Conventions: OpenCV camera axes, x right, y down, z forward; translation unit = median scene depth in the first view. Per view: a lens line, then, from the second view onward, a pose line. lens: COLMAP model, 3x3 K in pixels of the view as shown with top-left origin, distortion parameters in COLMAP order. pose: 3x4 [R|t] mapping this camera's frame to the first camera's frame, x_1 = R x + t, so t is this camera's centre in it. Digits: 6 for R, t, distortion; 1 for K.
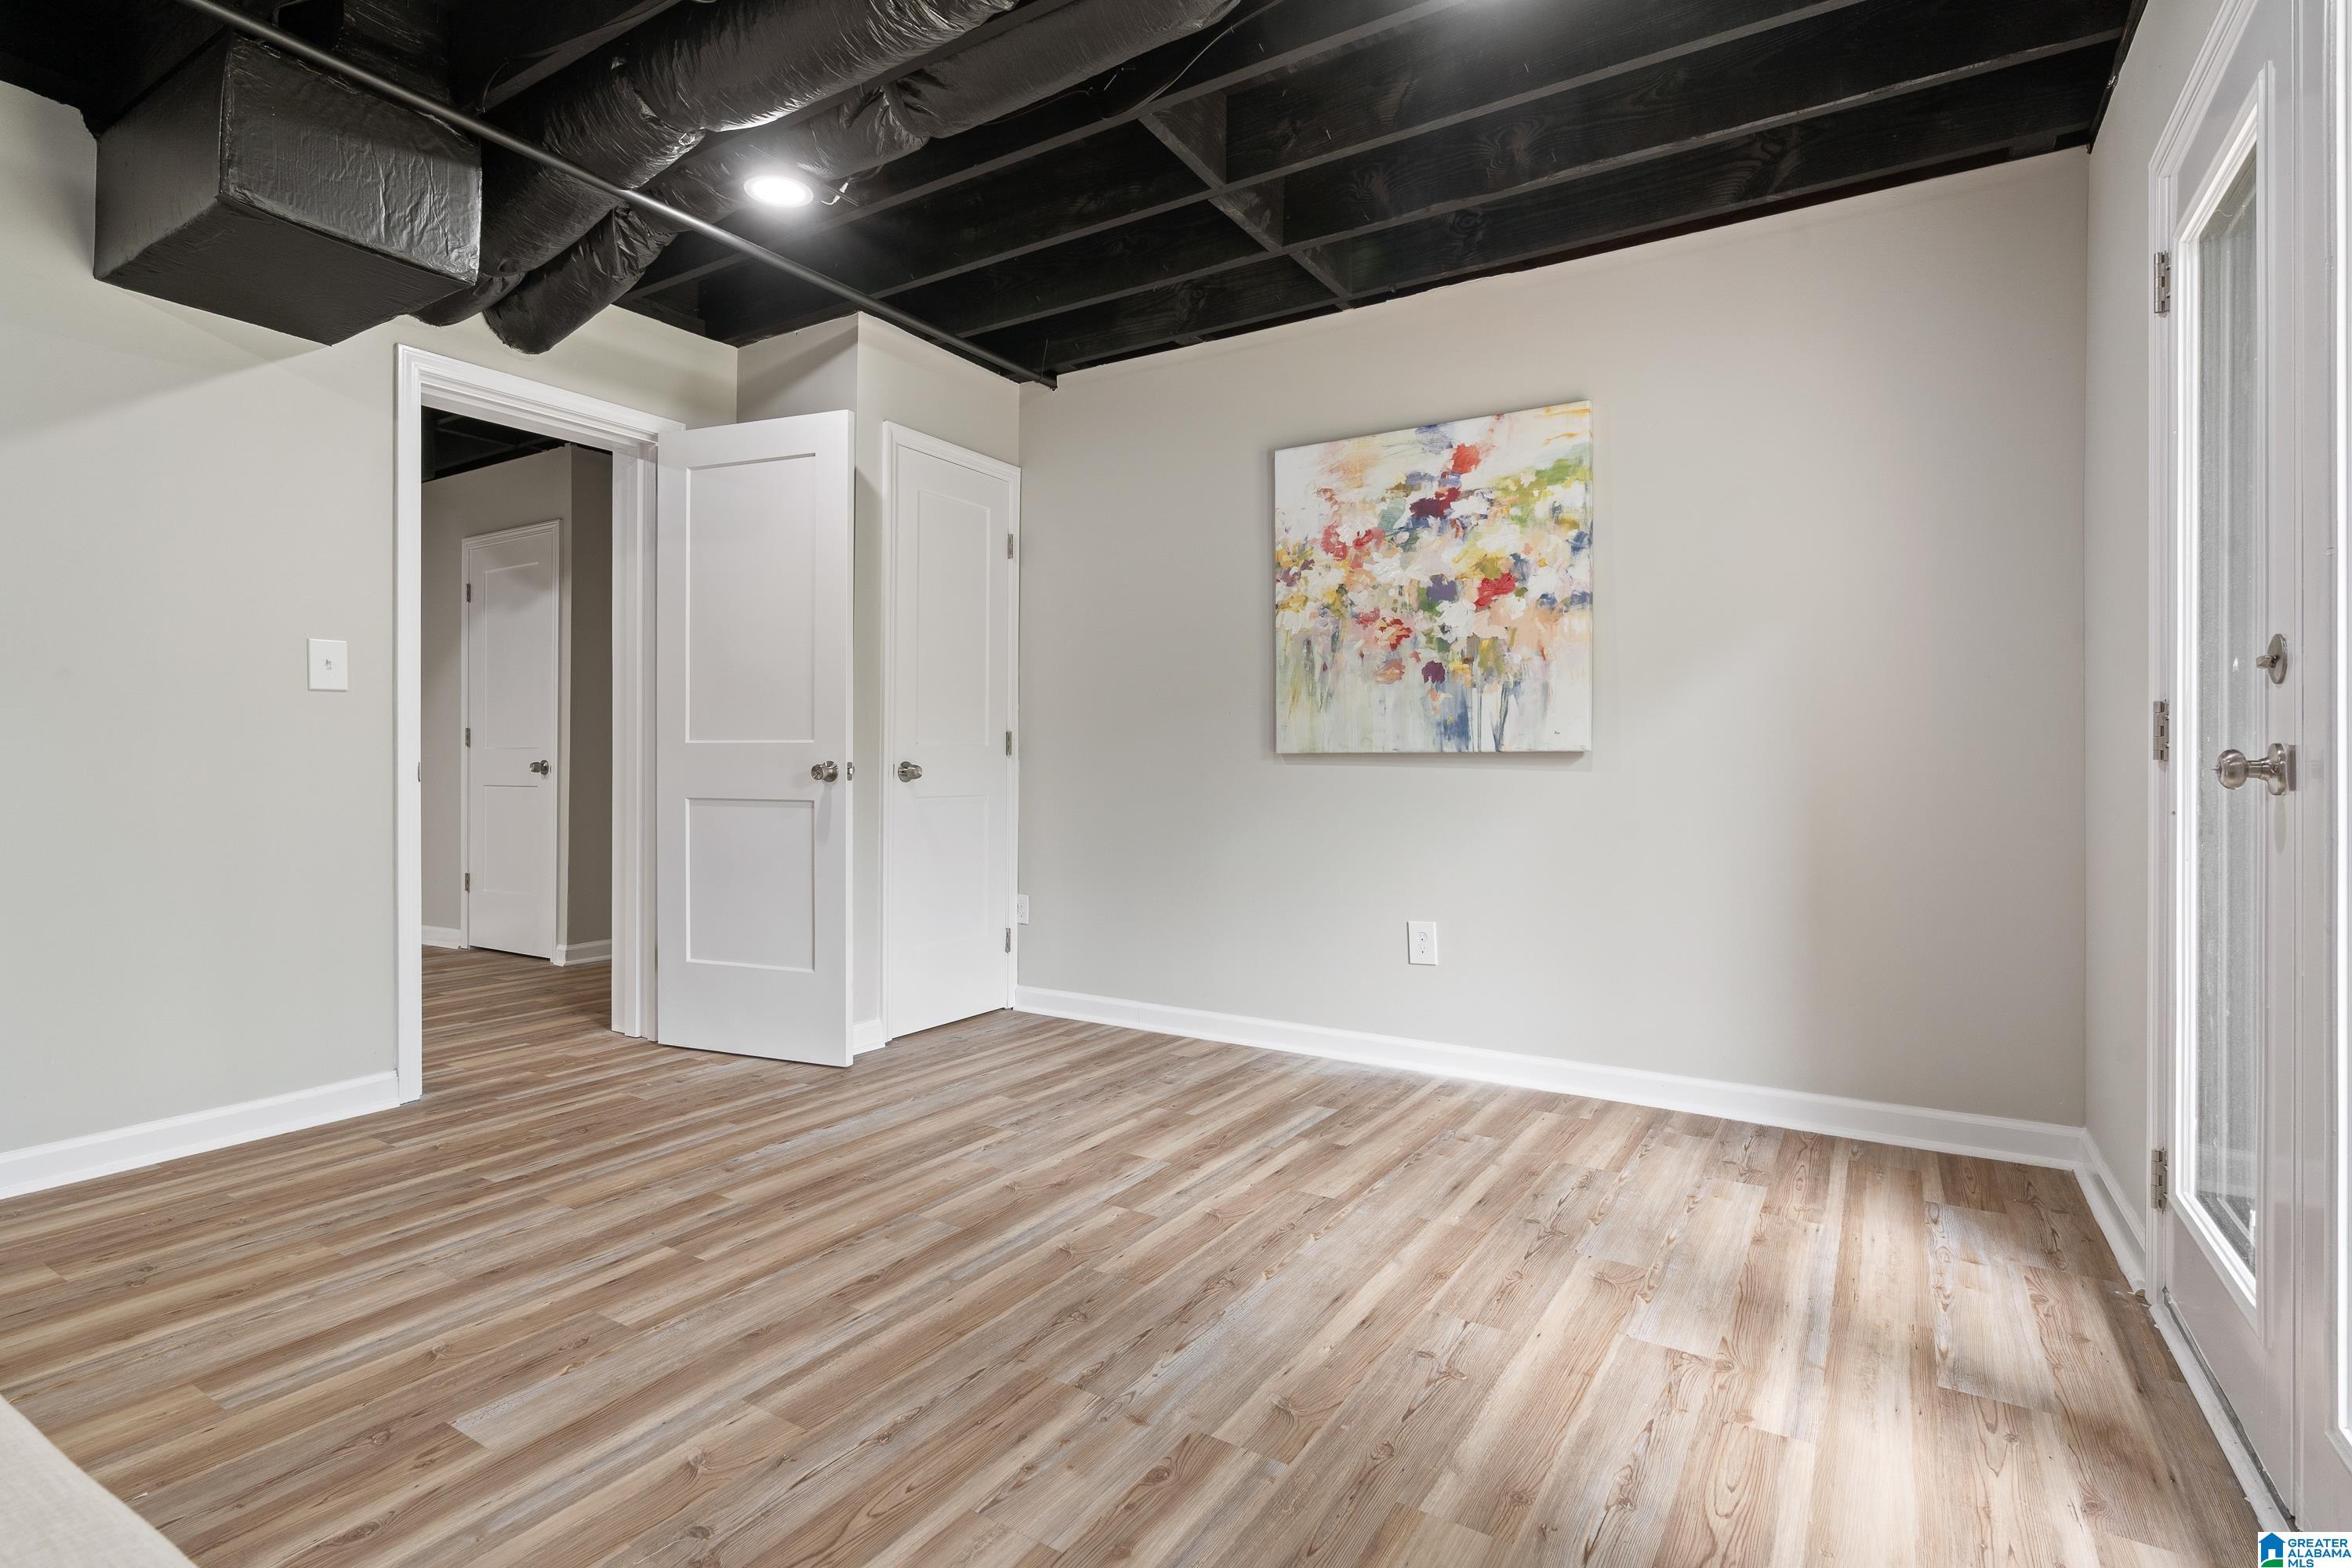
lens RADIAL K [[1147.1, 0, 1174.4], [0, 1147.1, 776.1], [0, 0, 1]] dist [0.001030, -0.000187]
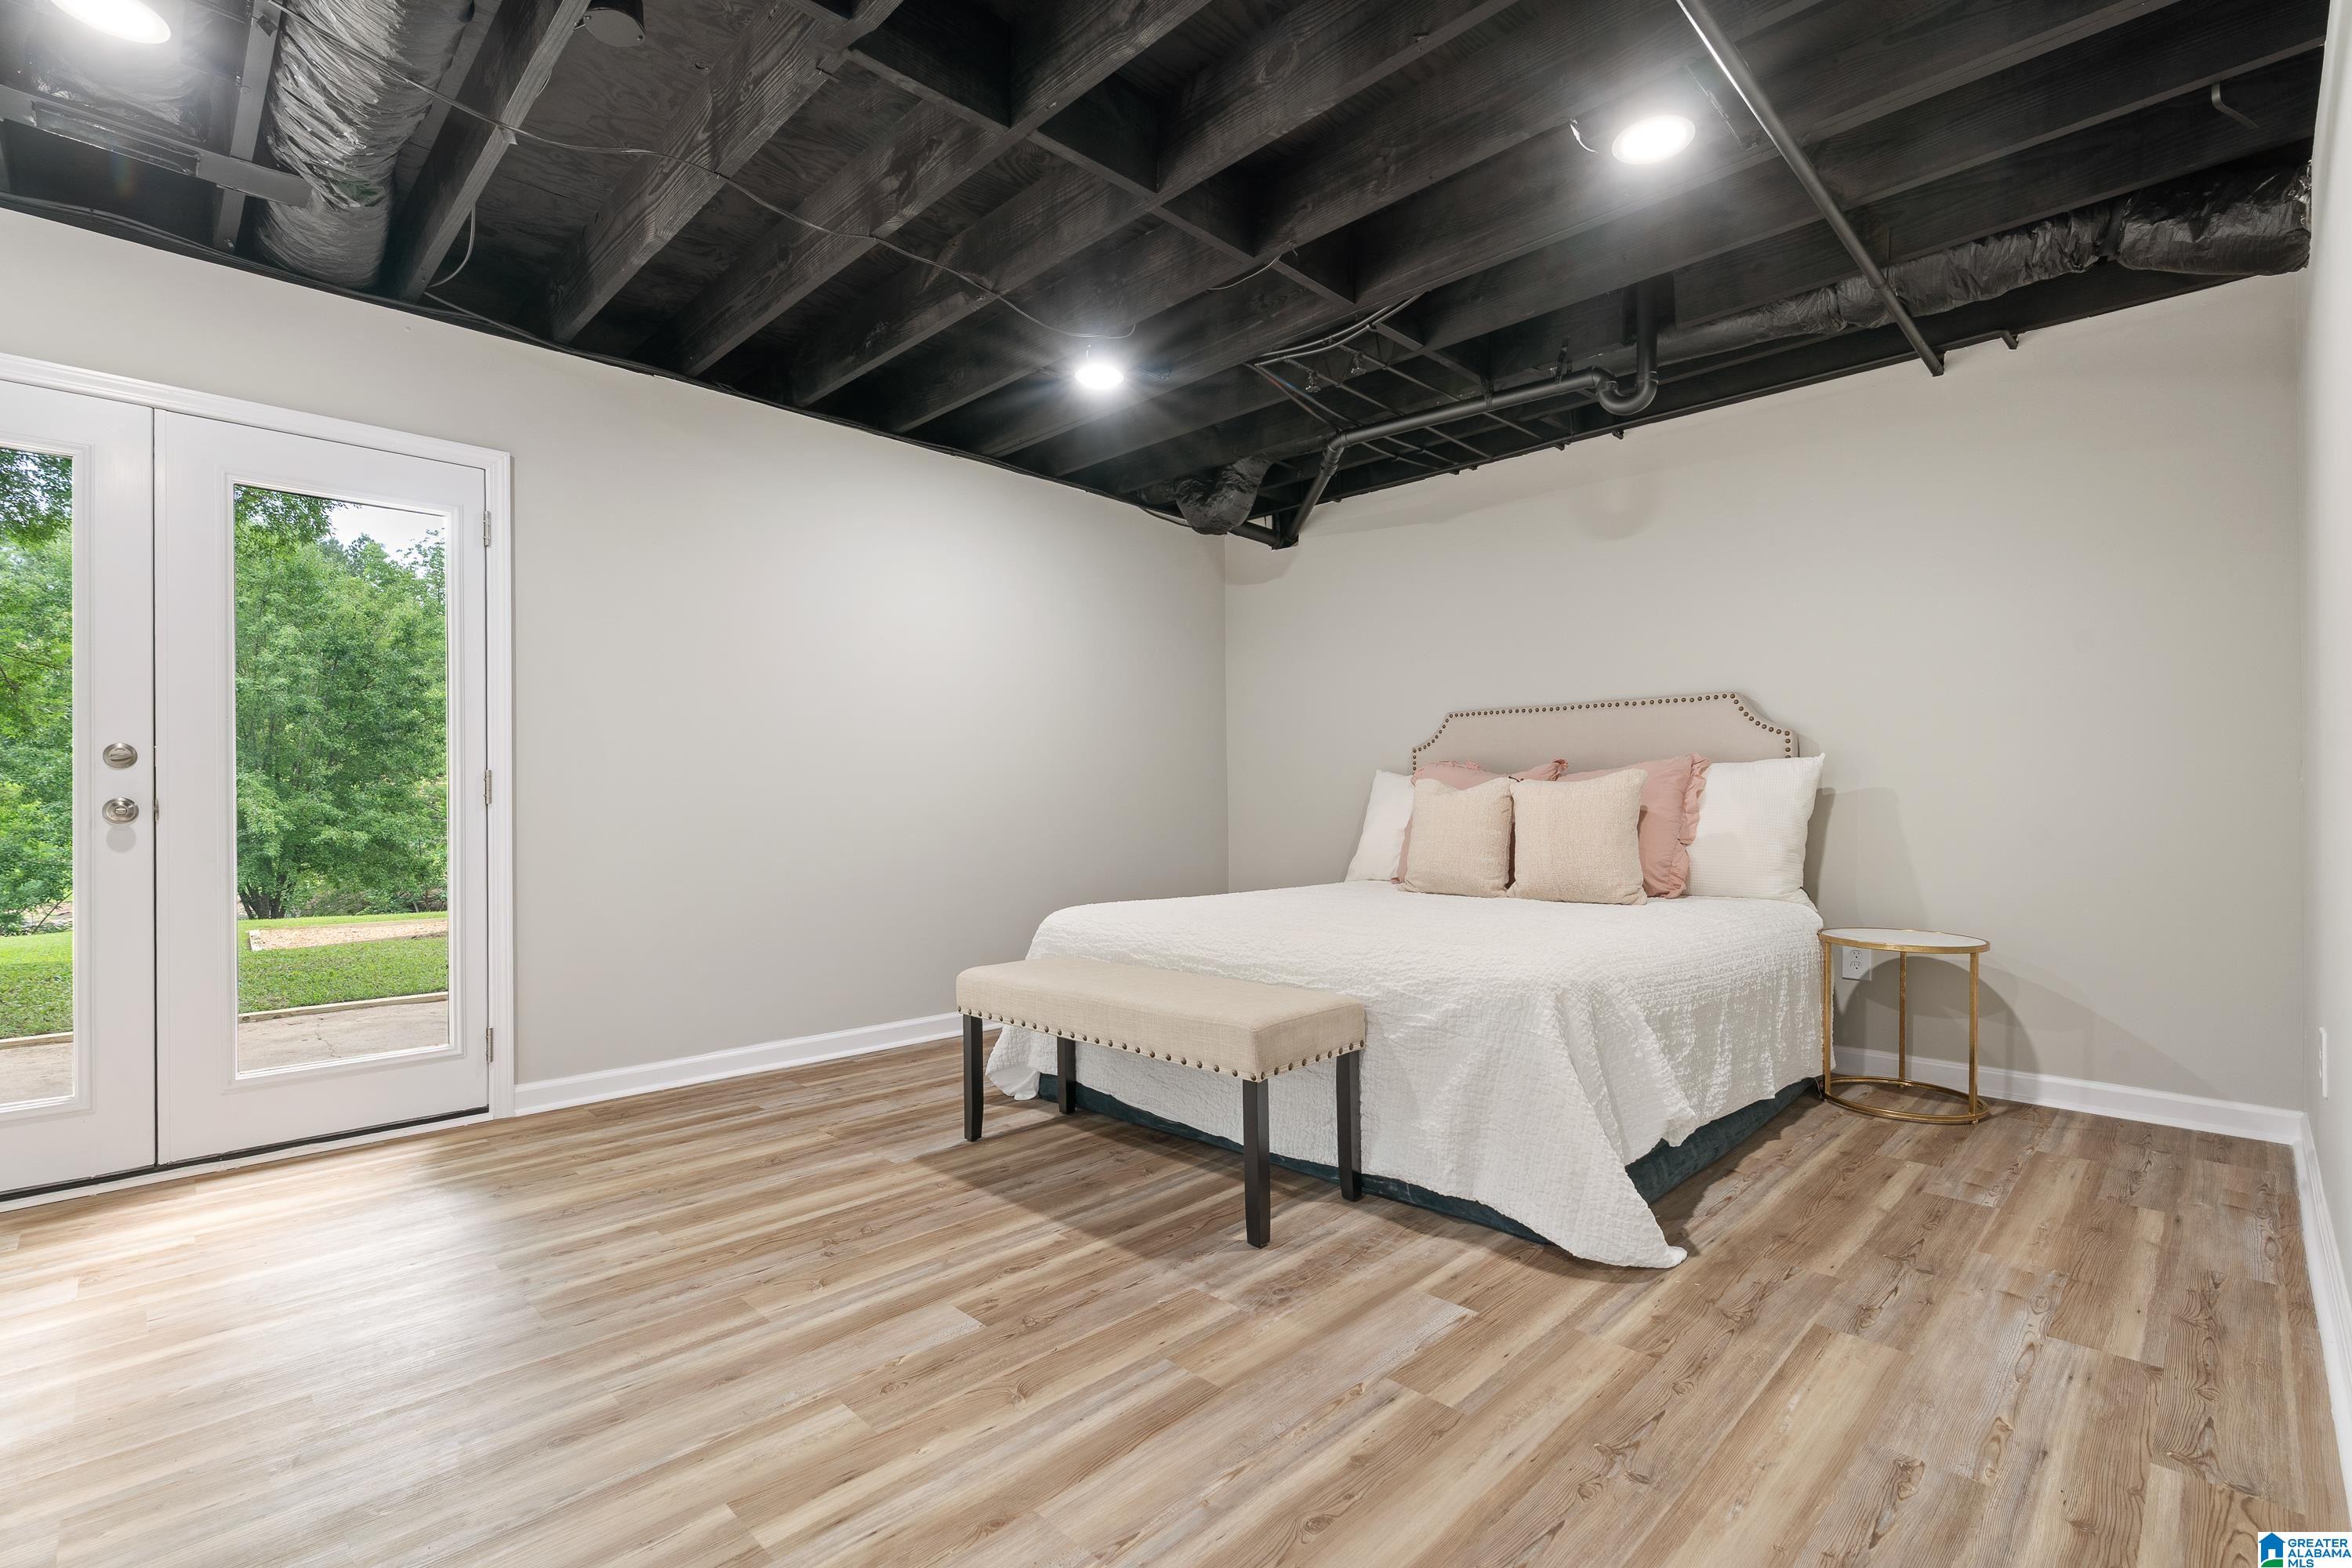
lens RADIAL K [[1105.2, 0, 1171.7], [0, 1105.2, 786.4], [0, 0, 1]] dist [-0.002431, 0.000585]
pose [[-0.971326, 0.004981, 0.237701, -1.083907], [0.004667, 0.999987, -0.001882, -0.030045], [-0.237708, -0.000718, -0.971336, 2.056884]]
